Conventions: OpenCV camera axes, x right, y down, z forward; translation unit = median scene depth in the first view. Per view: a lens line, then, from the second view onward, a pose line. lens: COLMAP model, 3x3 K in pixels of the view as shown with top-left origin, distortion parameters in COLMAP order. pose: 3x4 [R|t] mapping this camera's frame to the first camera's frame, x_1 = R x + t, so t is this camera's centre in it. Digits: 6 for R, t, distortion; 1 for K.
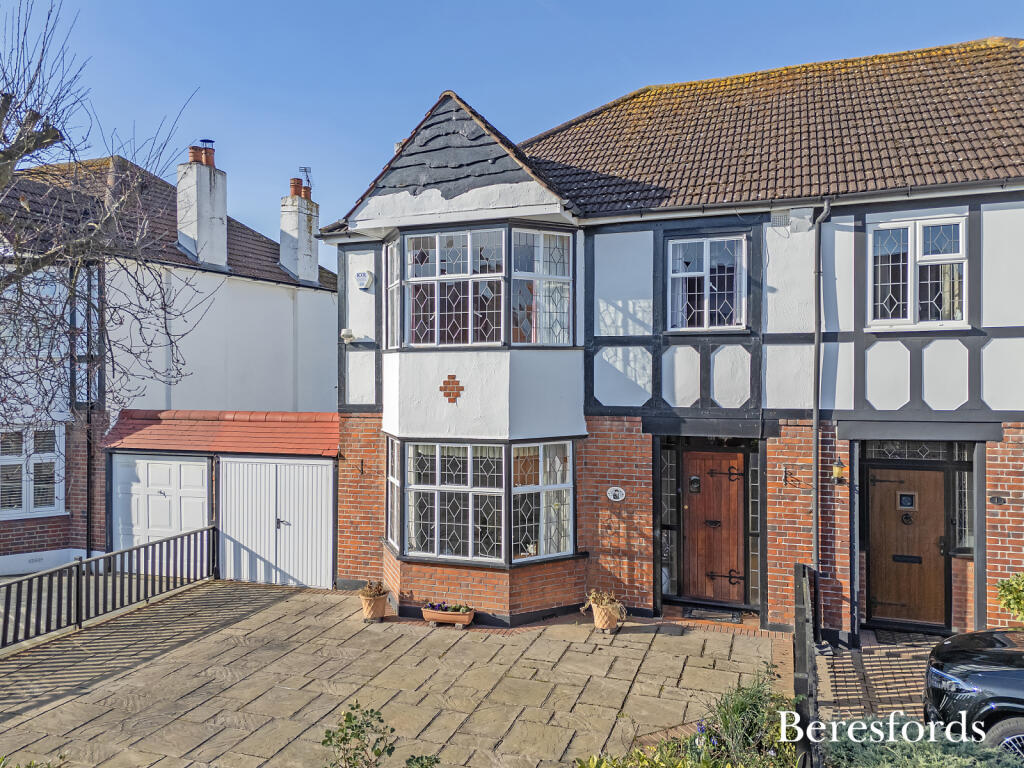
lens RADIAL K [[776.0, 0, 506.7], [0, 776.0, 373.5], [0, 0, 1]] dist [0.088643, -0.081009]
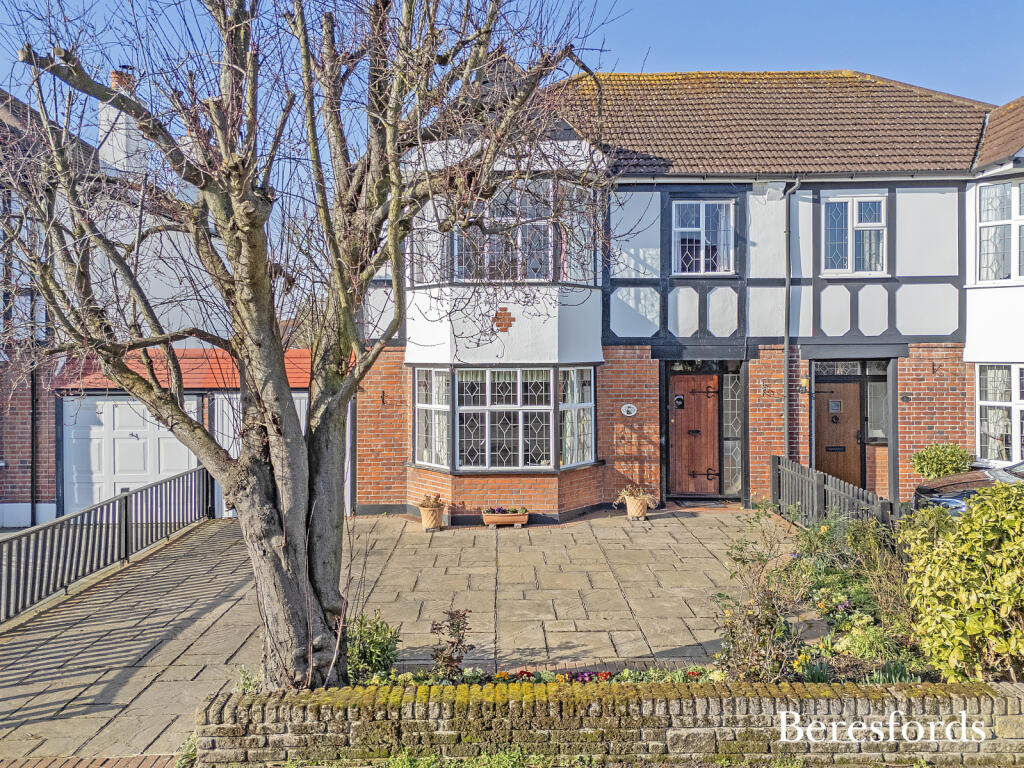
lens RADIAL K [[776.0, 0, 518.3], [0, 776.0, 349.4], [0, 0, 1]] dist [0.088643, -0.081009]
pose [[0.938902, 0.003055, 0.344171, -0.444909], [-0.002073, 0.999993, -0.003223, 0.067547], [-0.344178, 0.002313, 0.938901, -0.068497]]
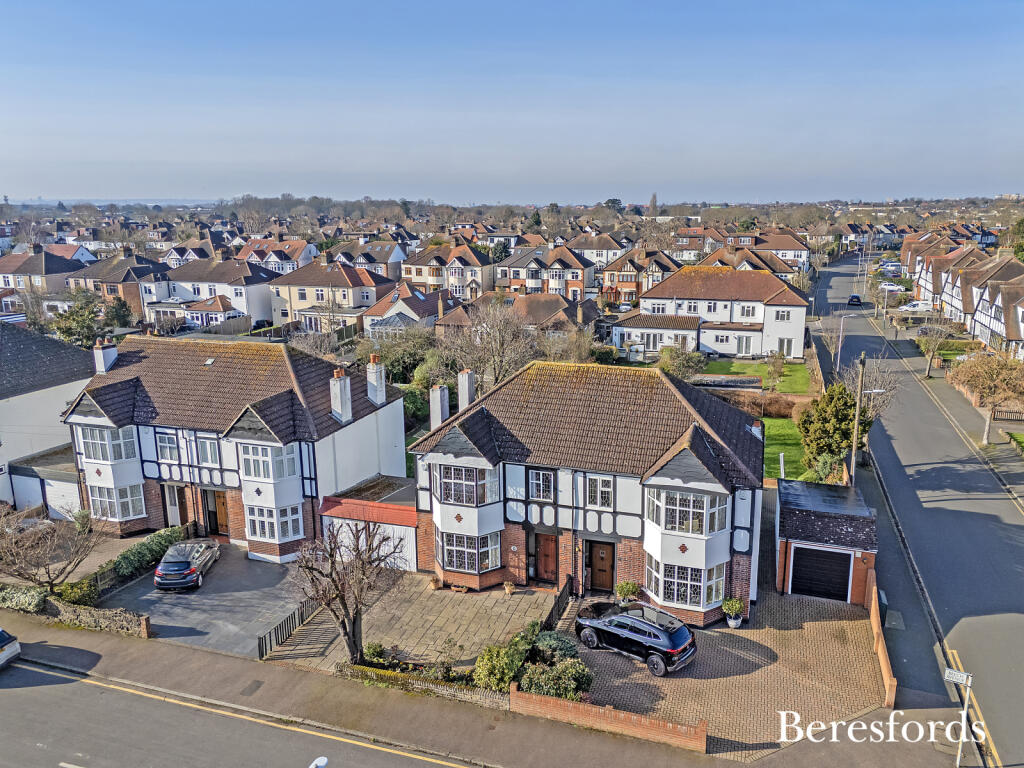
lens RADIAL K [[776.0, 0, 517.2], [0, 776.0, 367.4], [0, 0, 1]] dist [0.088643, -0.081009]
pose [[0.999361, -0.015999, 0.031974, 0.069101], [0.009245, 0.979513, 0.201167, -1.177012], [-0.034537, -0.200743, 0.979035, -1.881660]]
